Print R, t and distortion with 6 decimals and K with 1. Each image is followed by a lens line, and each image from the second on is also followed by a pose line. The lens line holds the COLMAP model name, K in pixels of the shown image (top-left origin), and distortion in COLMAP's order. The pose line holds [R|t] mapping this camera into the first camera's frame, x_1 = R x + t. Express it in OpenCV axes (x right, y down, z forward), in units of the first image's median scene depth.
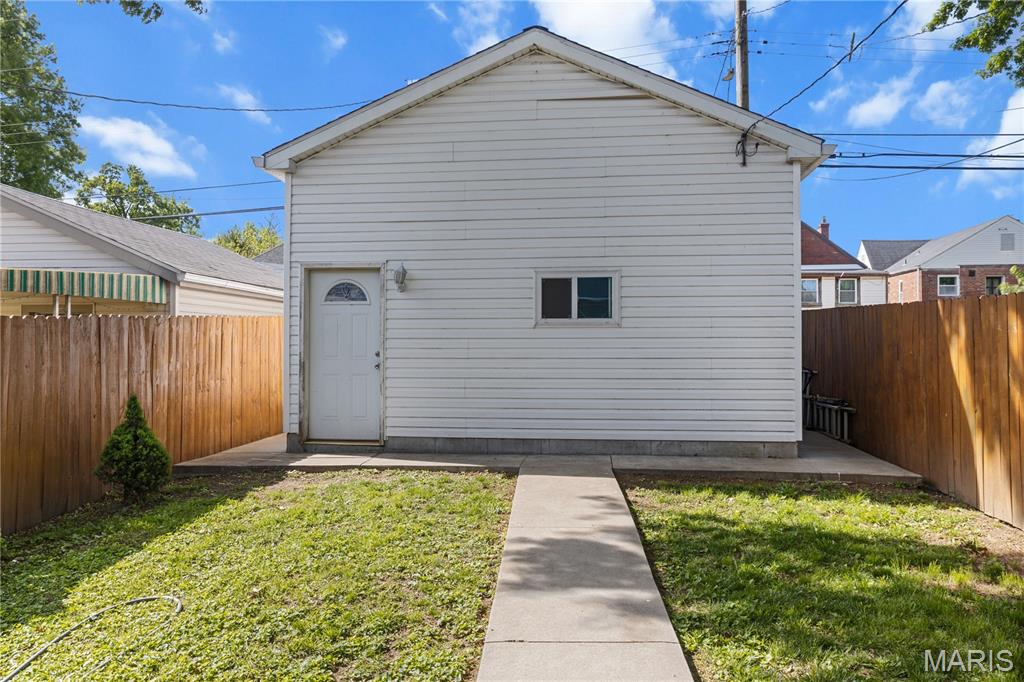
lens RADIAL K [[786.8, 0, 509.7], [0, 786.8, 319.9], [0, 0, 1]] dist [0.031096, 0.001673]
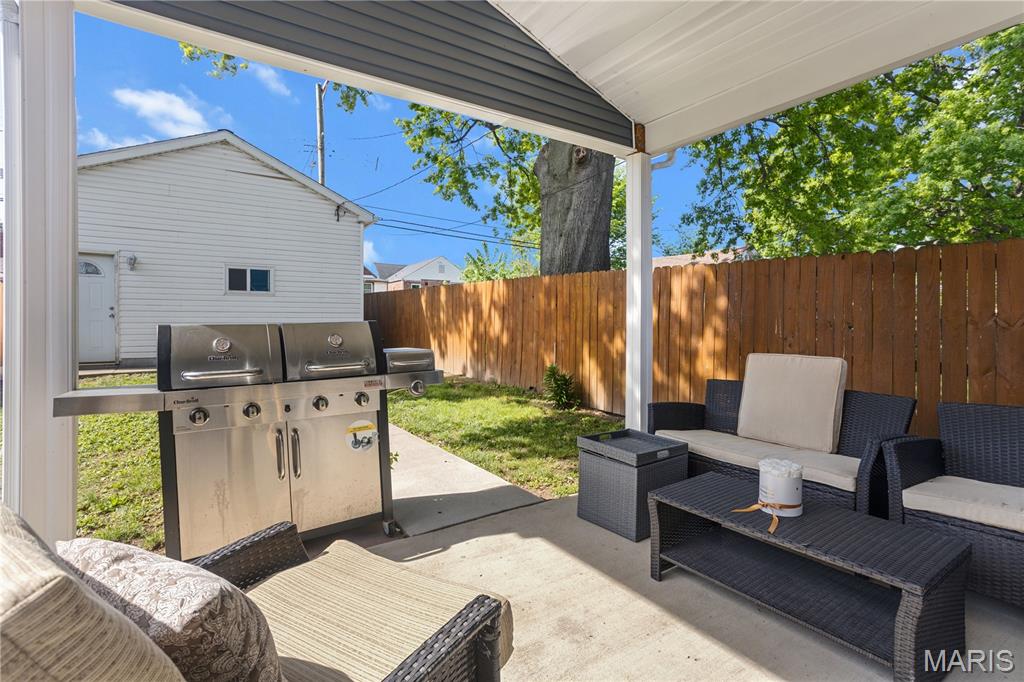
lens RADIAL K [[494.2, 0, 509.2], [0, 494.2, 329.4], [0, 0, 1]] dist [-0.000762, 0.001154]
pose [[0.766642, -0.009095, 0.642010, -0.197882], [-0.016530, 0.999289, 0.033896, 0.039698], [-0.641862, -0.036599, 0.765946, -0.304852]]
